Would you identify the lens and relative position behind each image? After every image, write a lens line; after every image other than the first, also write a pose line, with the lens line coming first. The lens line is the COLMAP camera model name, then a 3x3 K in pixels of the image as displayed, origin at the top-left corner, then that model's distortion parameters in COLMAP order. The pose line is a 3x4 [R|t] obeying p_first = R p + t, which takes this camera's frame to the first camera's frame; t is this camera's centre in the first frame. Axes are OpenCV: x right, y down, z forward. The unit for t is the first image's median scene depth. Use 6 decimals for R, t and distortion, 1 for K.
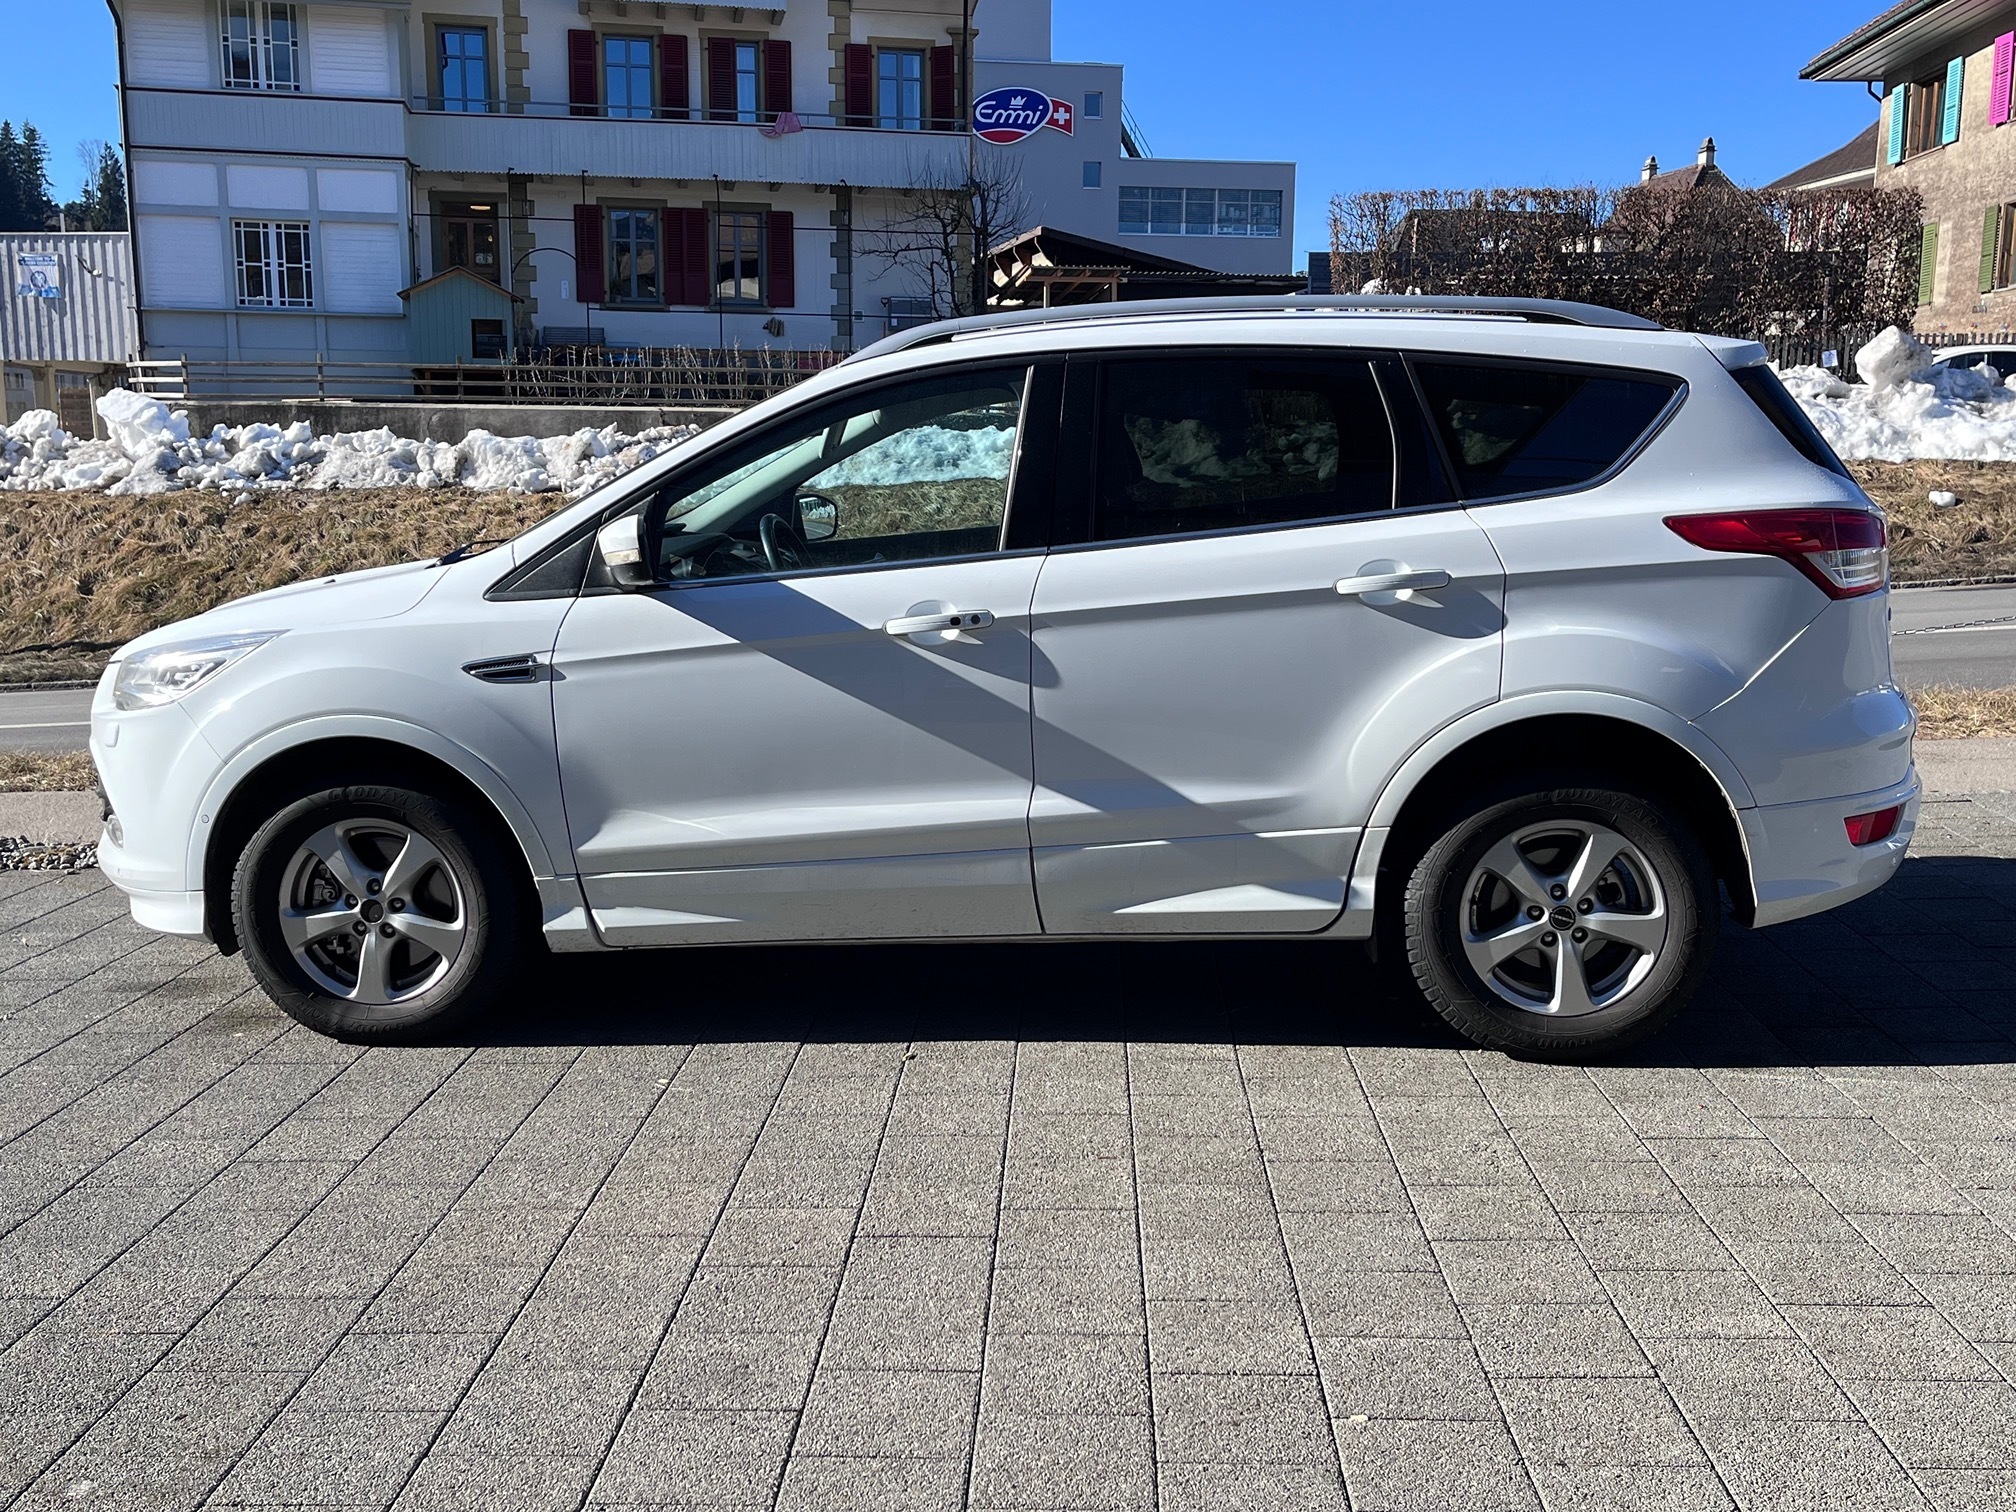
lens RADIAL K [[1943.7, 0, 1008.0], [0, 1943.7, 756.0], [0, 0, 1]] dist [0.032209, 0.007168]
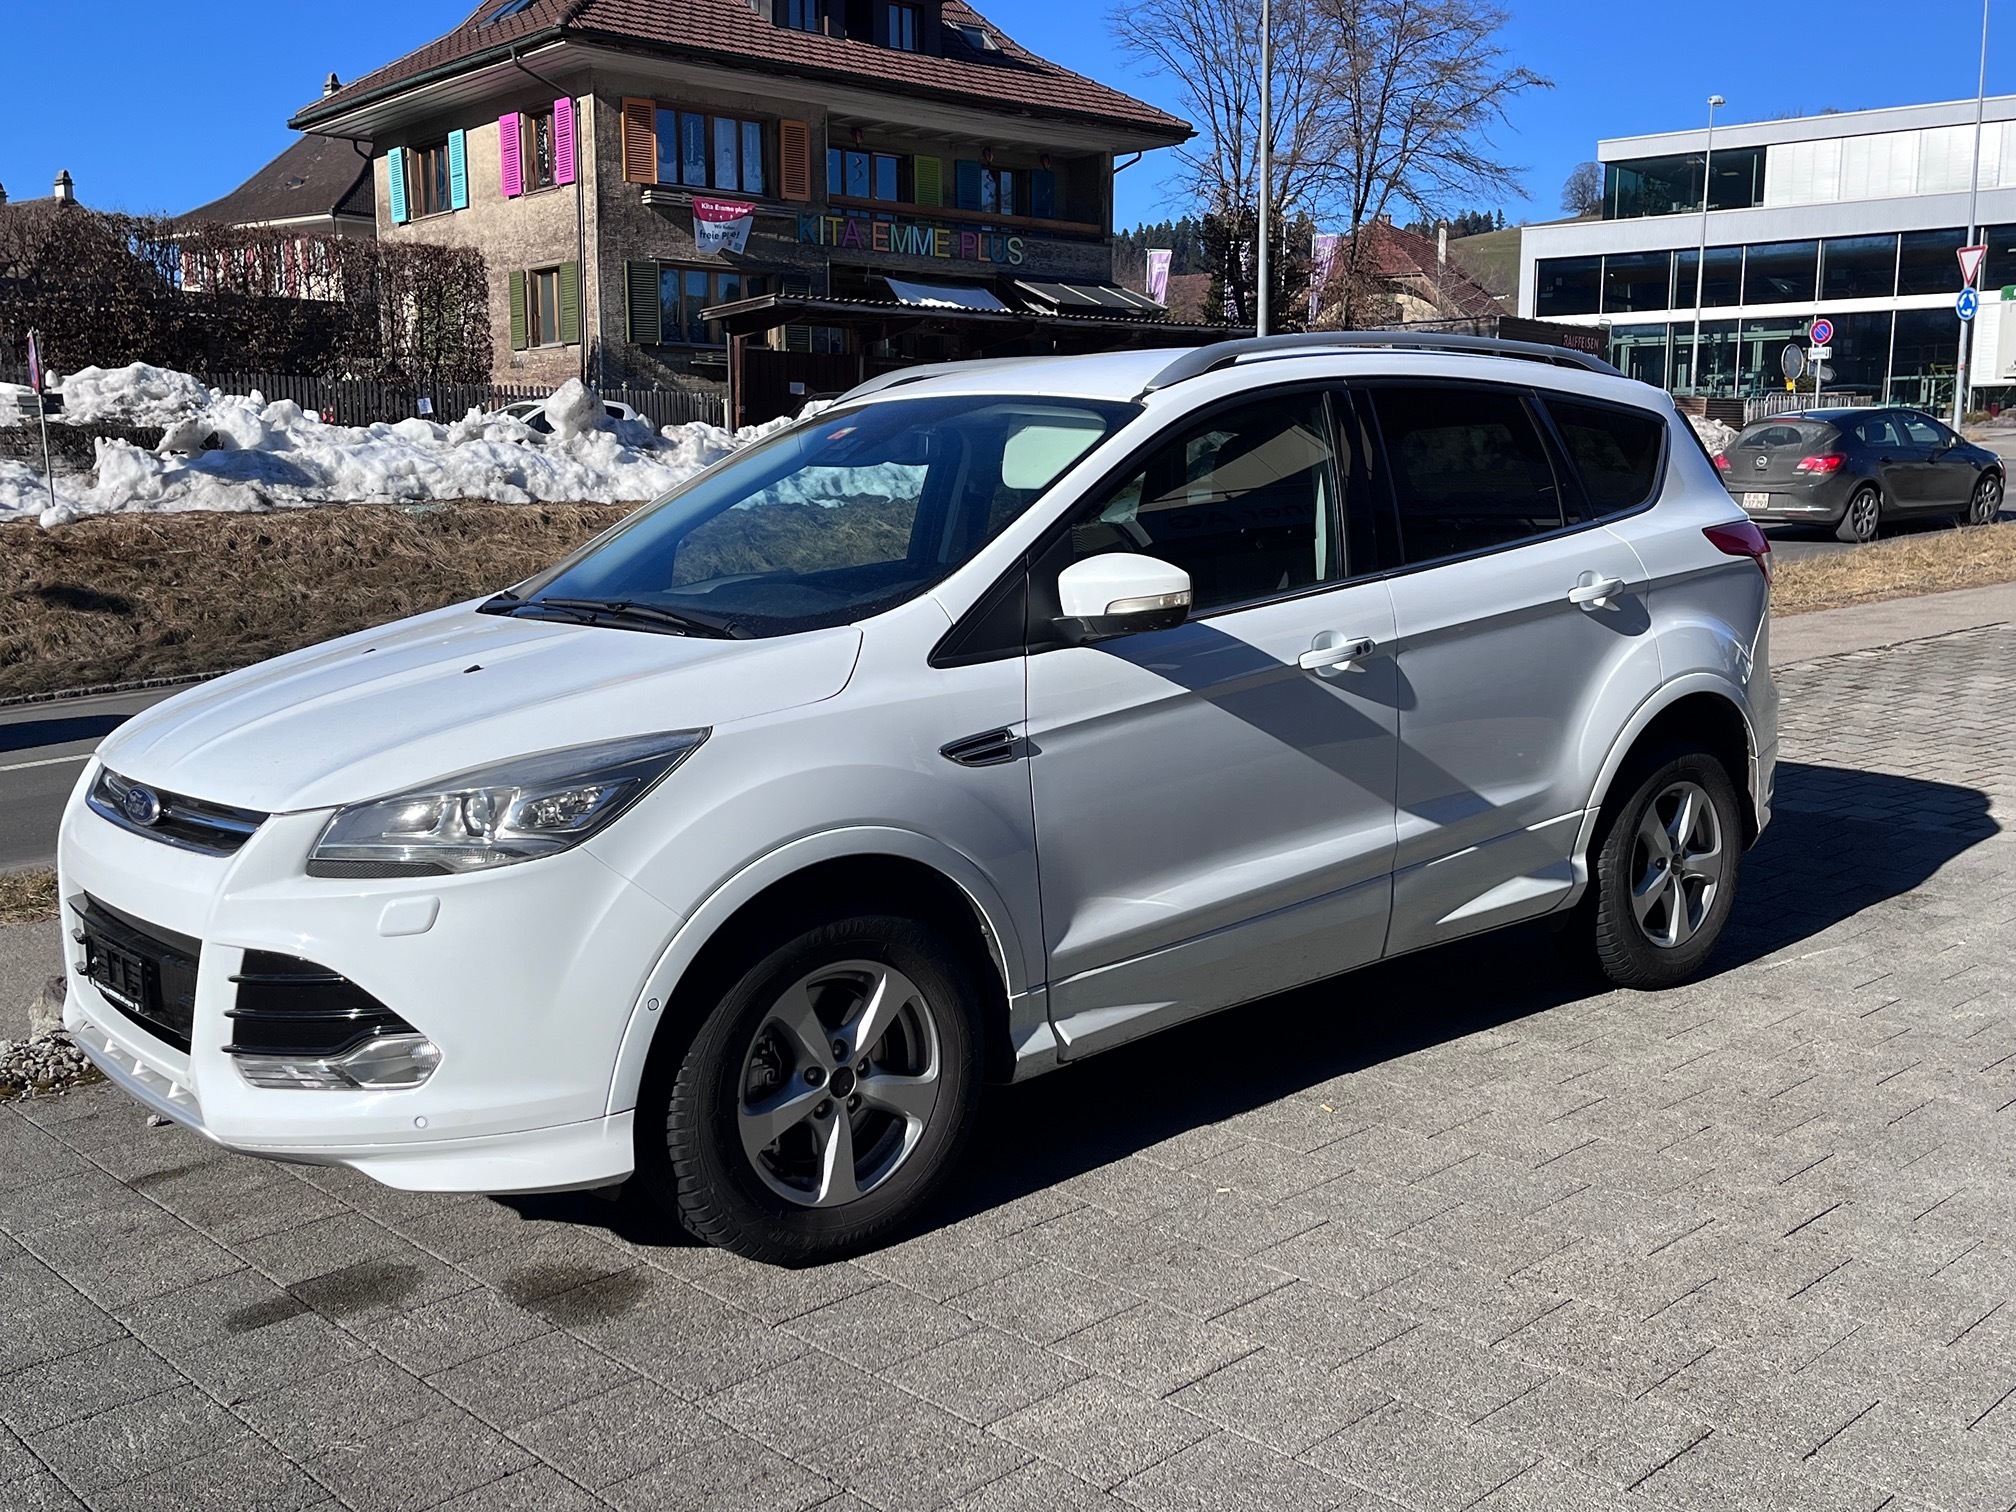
lens RADIAL K [[1966.1, 0, 961.7], [0, 1966.1, 789.2], [0, 0, 1]] dist [0.021424, 0.013249]
pose [[0.709503, -0.112607, 0.695647, -0.285402], [0.118393, 0.992167, 0.039855, -0.020912], [-0.694686, 0.054083, 0.717277, 0.141939]]
